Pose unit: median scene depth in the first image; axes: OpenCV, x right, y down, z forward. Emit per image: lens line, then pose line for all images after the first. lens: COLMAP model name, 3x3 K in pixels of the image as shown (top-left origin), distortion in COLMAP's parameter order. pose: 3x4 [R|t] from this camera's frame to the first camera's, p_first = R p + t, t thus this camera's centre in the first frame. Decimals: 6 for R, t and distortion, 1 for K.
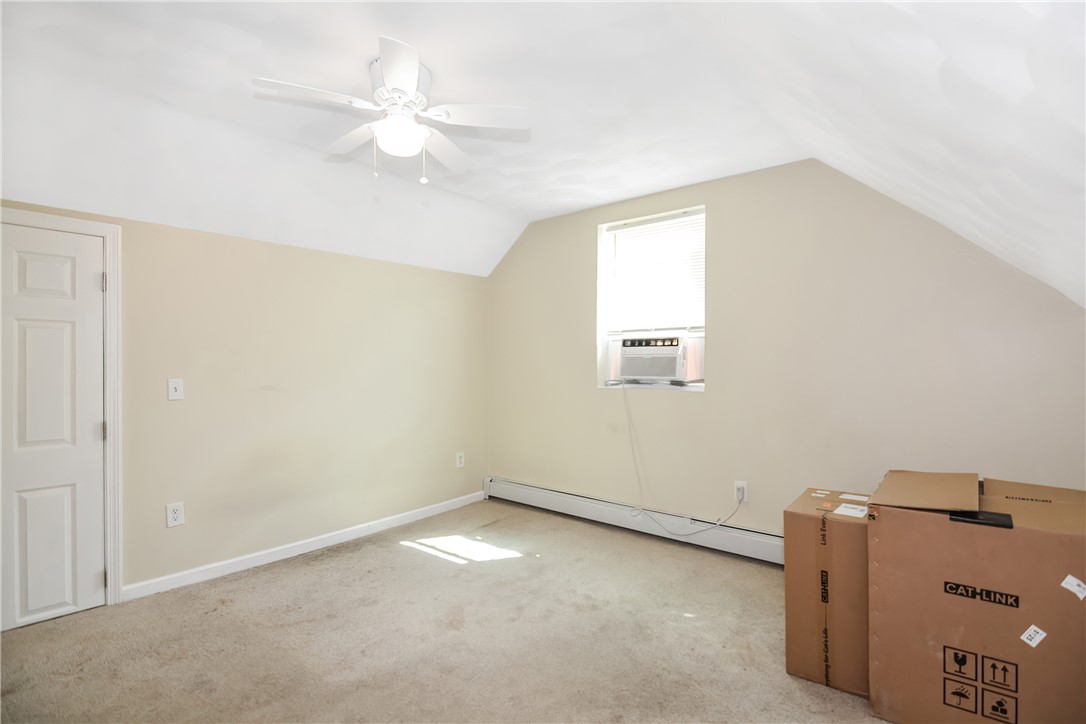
lens RADIAL K [[550.6, 0, 540.7], [0, 550.6, 362.9], [0, 0, 1]] dist [0.008523, -0.003024]
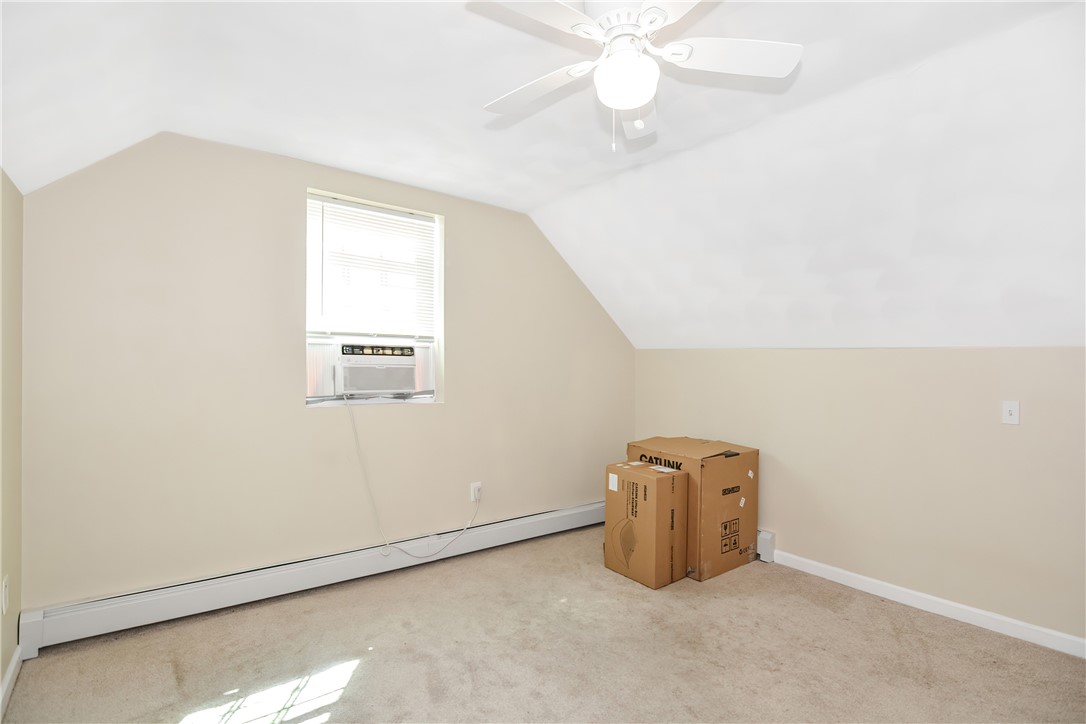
lens RADIAL K [[550.6, 0, 537.9], [0, 550.6, 365.4], [0, 0, 1]] dist [0.008523, -0.003024]
pose [[0.188471, 0.009857, 0.982029, -0.636798], [-0.008683, 0.999927, -0.008371, -0.009020], [-0.982040, -0.006950, 0.188543, 0.629588]]
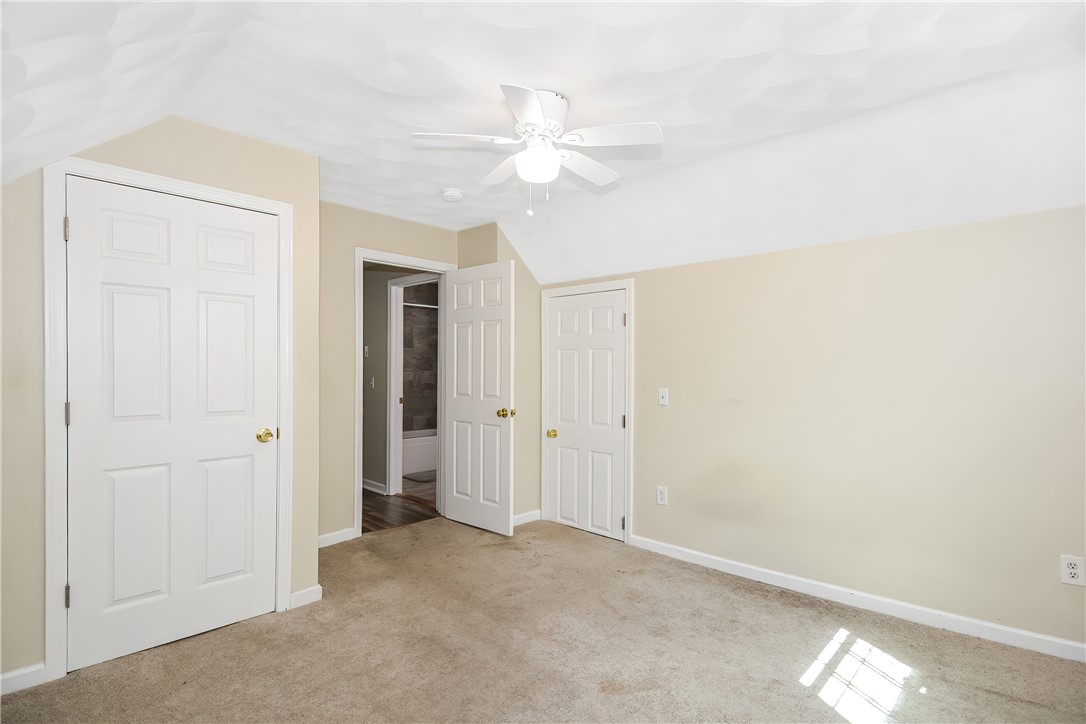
lens RADIAL K [[550.6, 0, 547.7], [0, 550.6, 365.3], [0, 0, 1]] dist [0.008523, -0.003024]
pose [[-0.058663, 0.000551, -0.998278, 0.513138], [-0.003351, 0.999994, 0.000749, -0.020405], [0.998272, 0.003389, -0.058661, 0.681255]]
